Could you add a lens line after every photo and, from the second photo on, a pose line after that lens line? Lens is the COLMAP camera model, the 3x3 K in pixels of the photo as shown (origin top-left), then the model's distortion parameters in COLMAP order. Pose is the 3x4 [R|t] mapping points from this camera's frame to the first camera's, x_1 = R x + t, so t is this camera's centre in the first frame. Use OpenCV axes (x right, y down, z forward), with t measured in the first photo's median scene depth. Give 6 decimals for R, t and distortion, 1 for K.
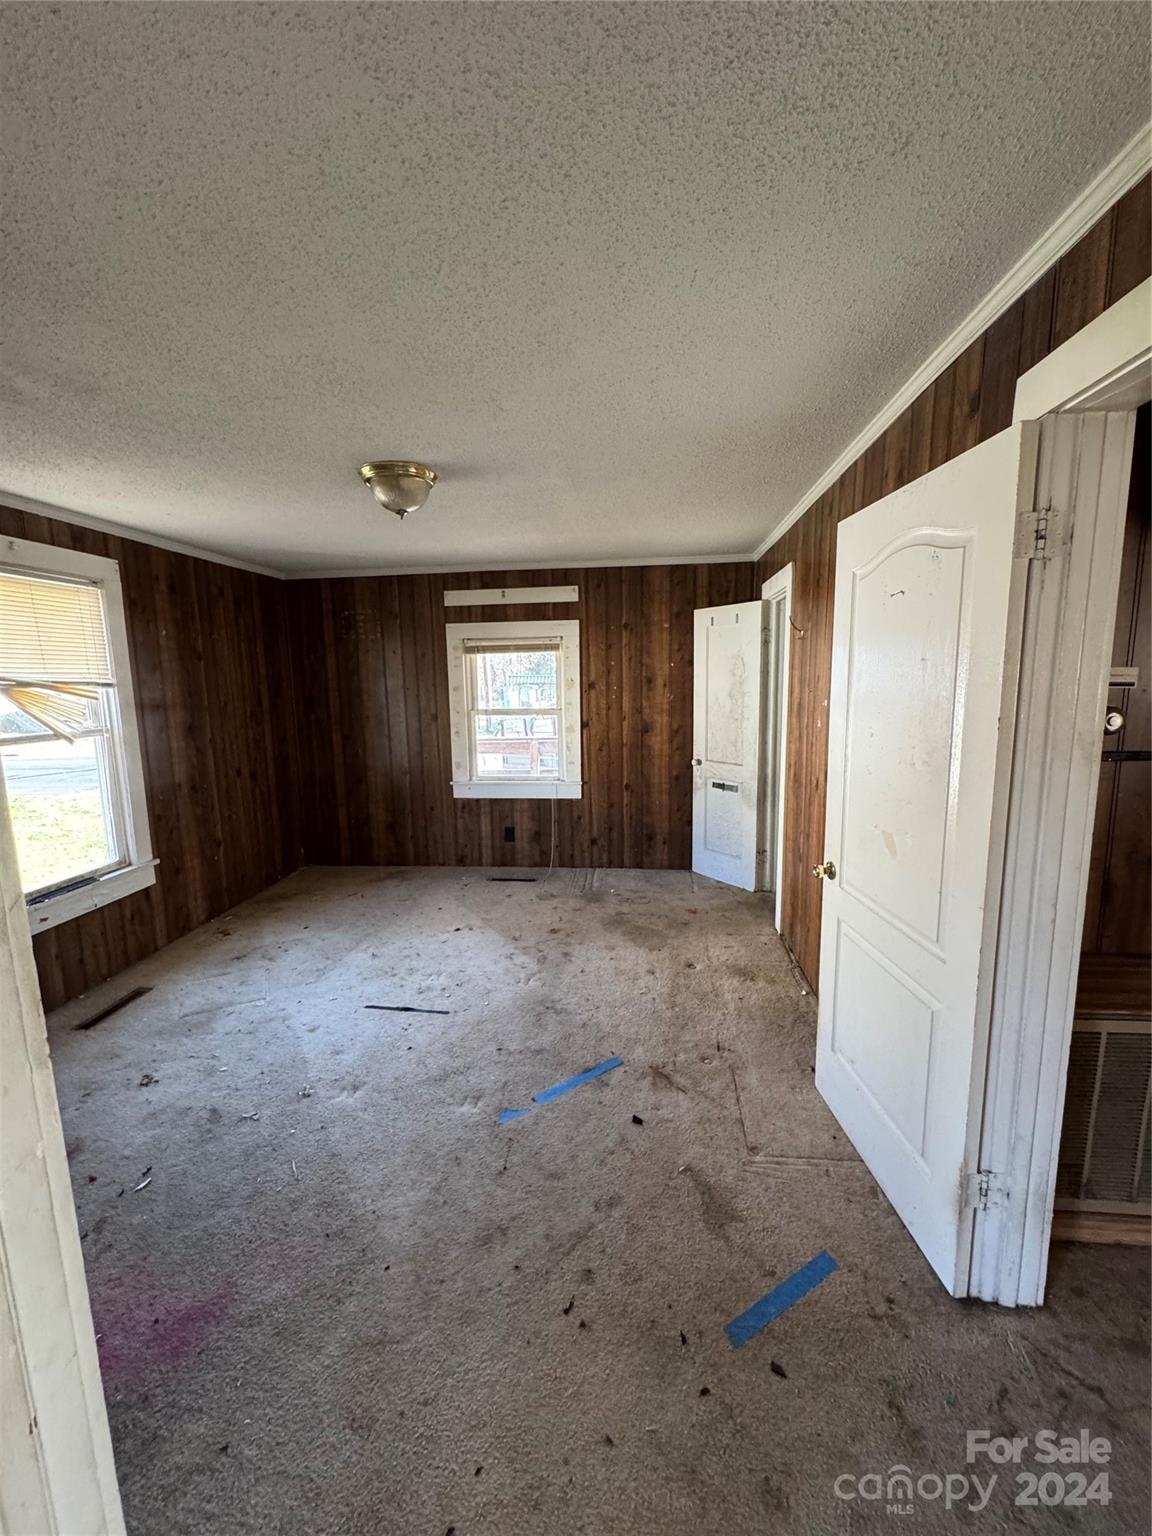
lens RADIAL K [[611.6, 0, 578.8], [0, 611.6, 770.5], [0, 0, 1]] dist [-0.002039, -0.000472]
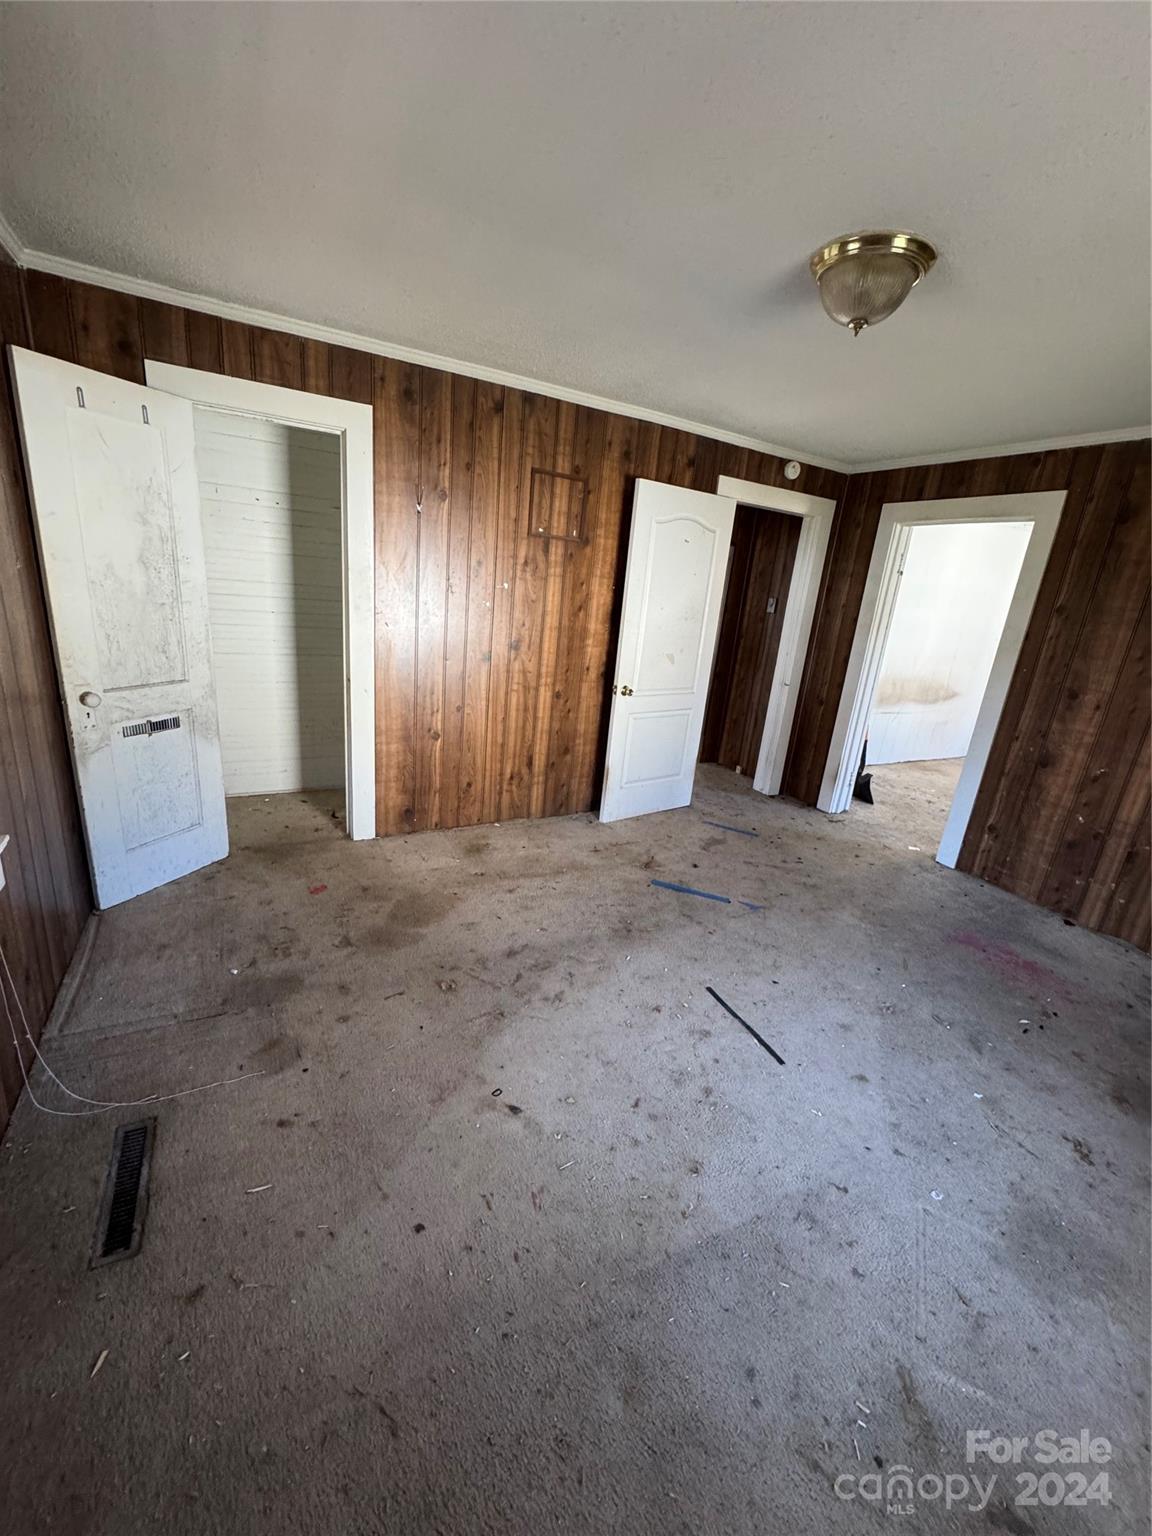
lens RADIAL K [[611.6, 0, 579.5], [0, 611.6, 764.0], [0, 0, 1]] dist [-0.002039, -0.000472]
pose [[-0.558253, -0.275554, 0.782575, -0.565001], [0.044382, 0.931967, 0.359816, -0.164533], [-0.828483, 0.235601, -0.508043, 1.233540]]
